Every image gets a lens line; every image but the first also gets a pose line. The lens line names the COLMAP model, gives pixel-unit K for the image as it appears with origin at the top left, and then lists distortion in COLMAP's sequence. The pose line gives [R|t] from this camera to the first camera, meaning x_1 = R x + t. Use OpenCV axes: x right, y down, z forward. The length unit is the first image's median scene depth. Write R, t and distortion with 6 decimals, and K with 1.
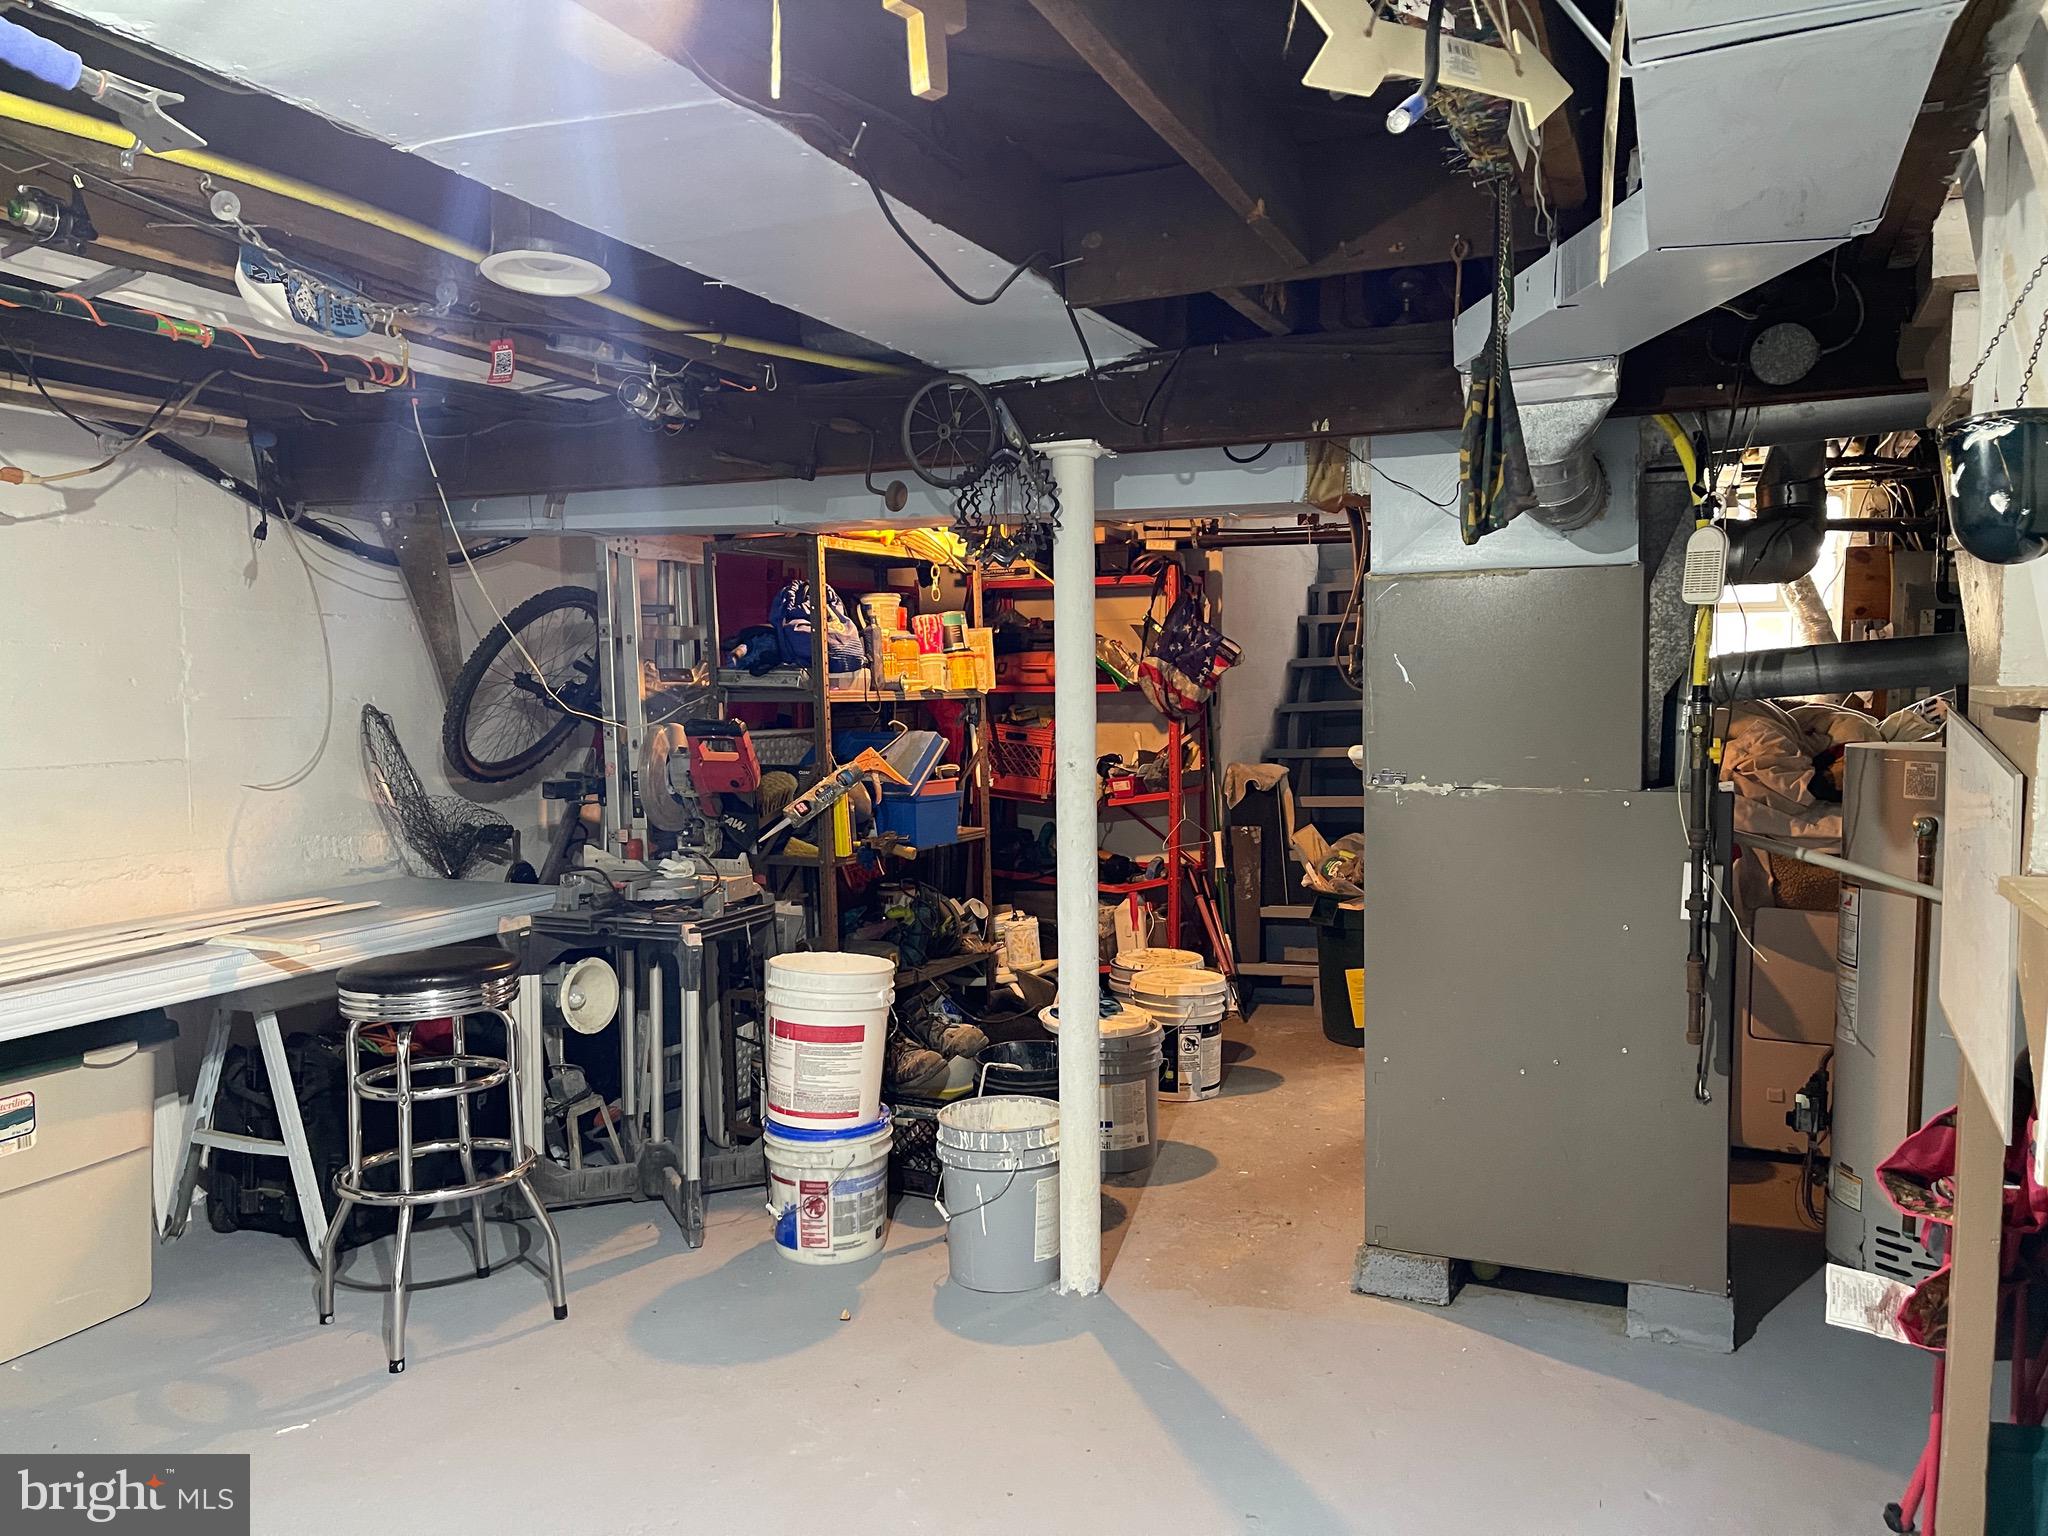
lens RADIAL K [[1555.5, 0, 1024.0], [0, 1555.5, 768.0], [0, 0, 1]] dist [0.095846, -0.083383]
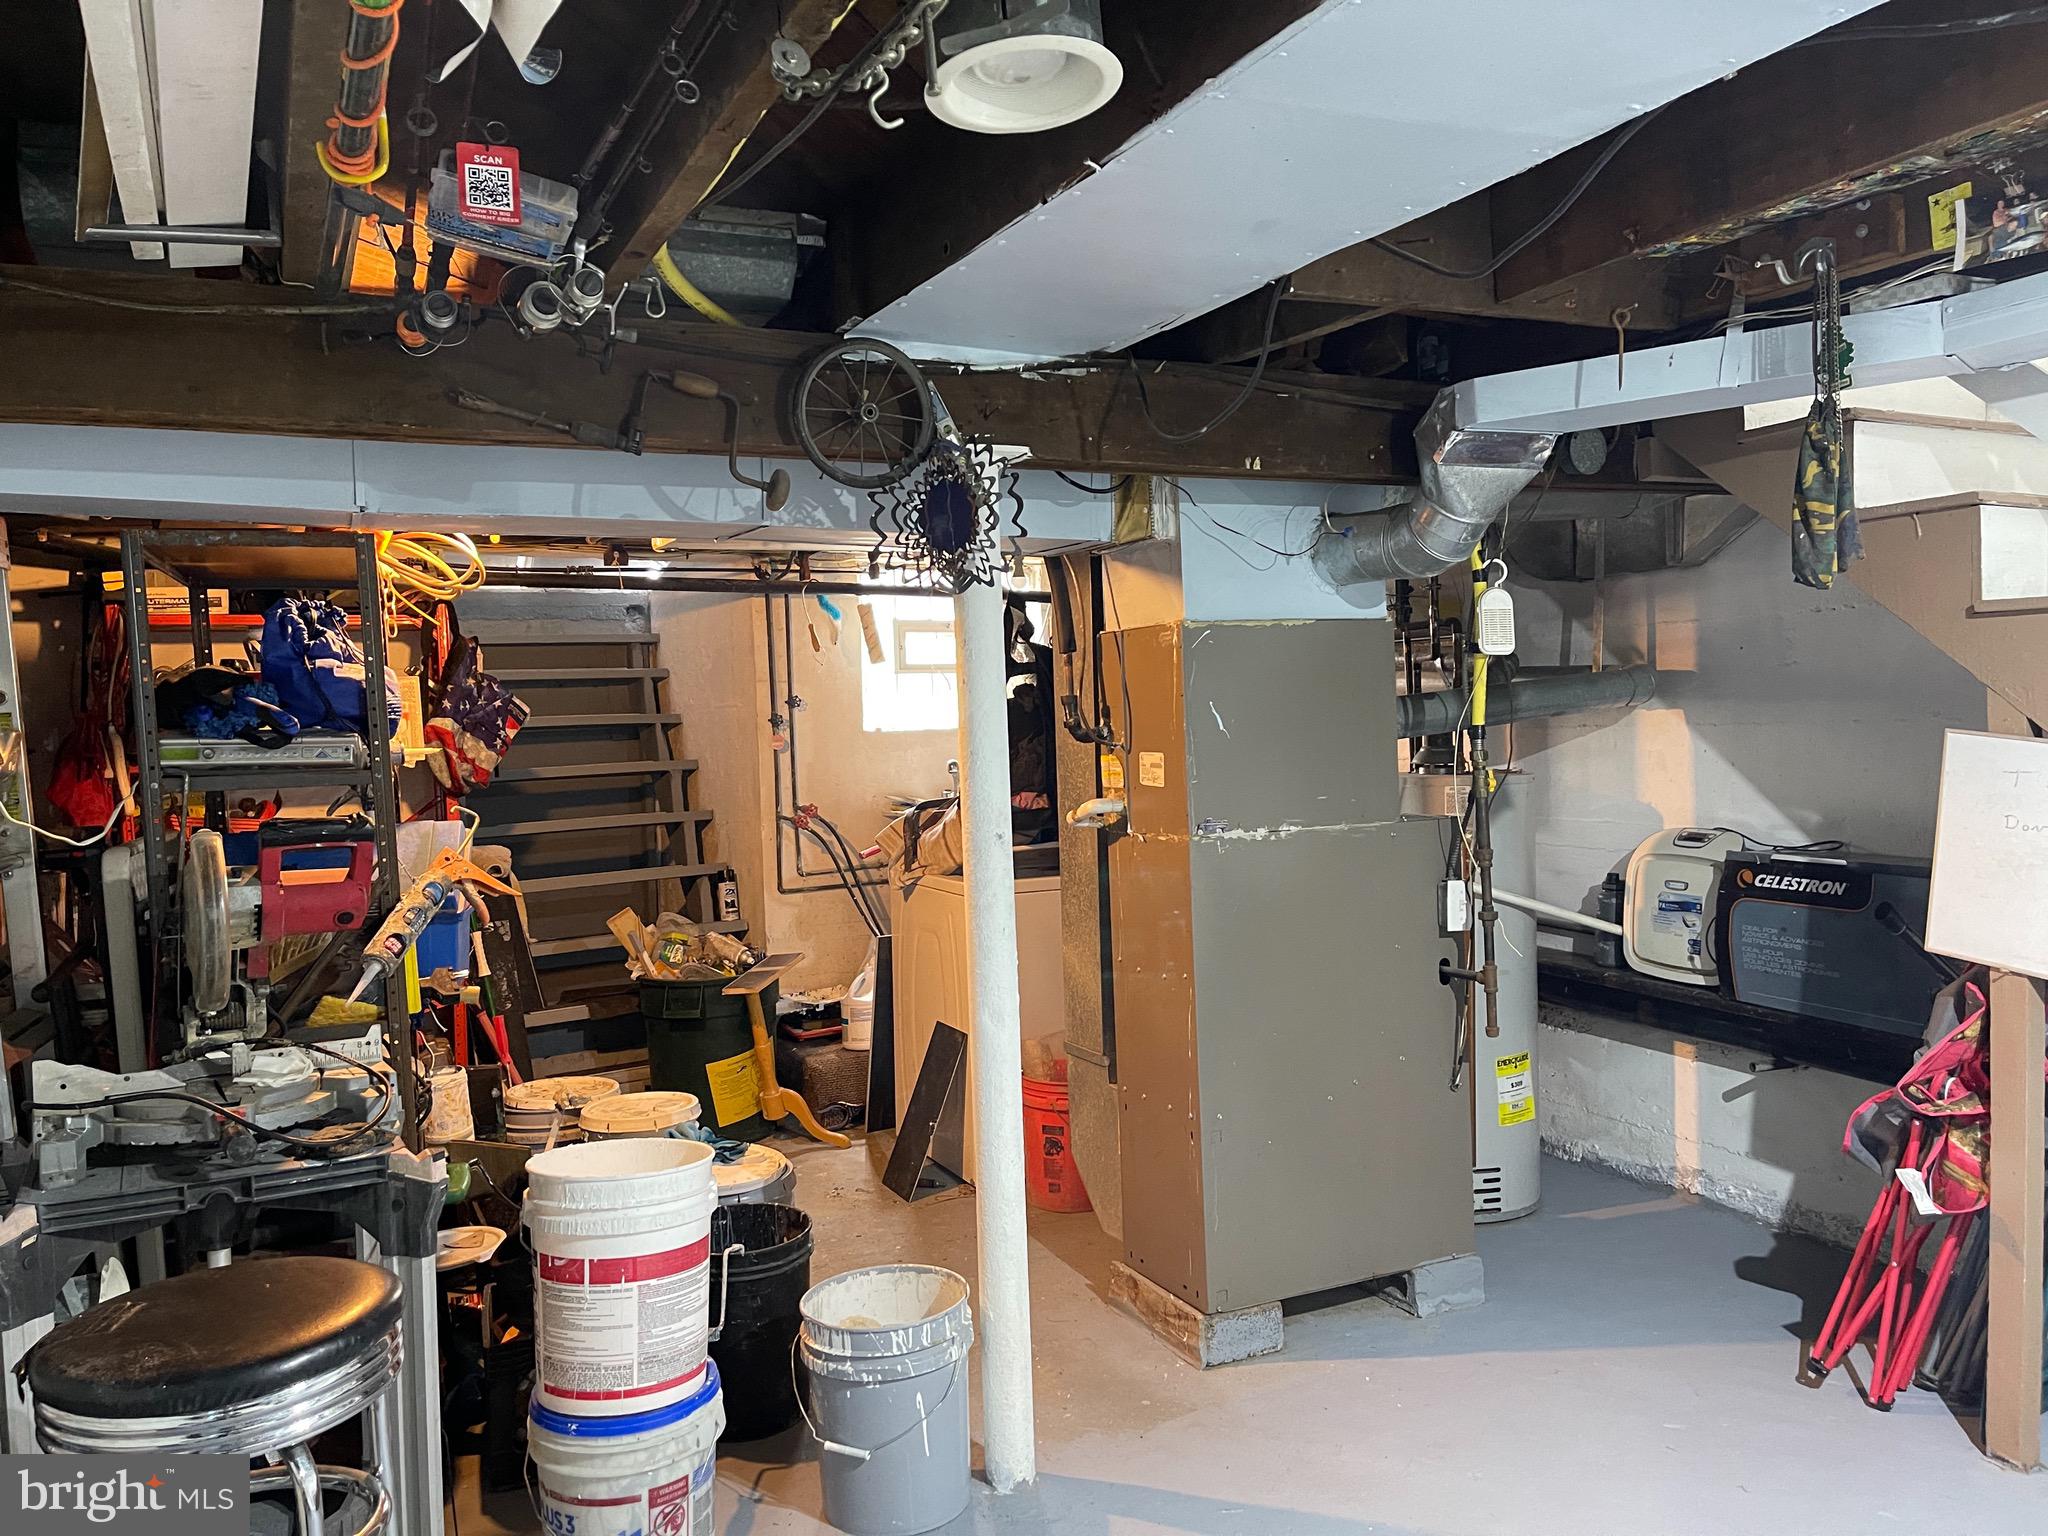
lens RADIAL K [[1555.5, 0, 1024.0], [0, 1555.5, 768.0], [0, 0, 1]] dist [0.095846, -0.083383]
pose [[0.646663, -0.037047, 0.761876, -0.580031], [0.070814, 0.997422, -0.011604, -0.027326], [-0.759482, 0.061455, 0.647619, 0.447559]]
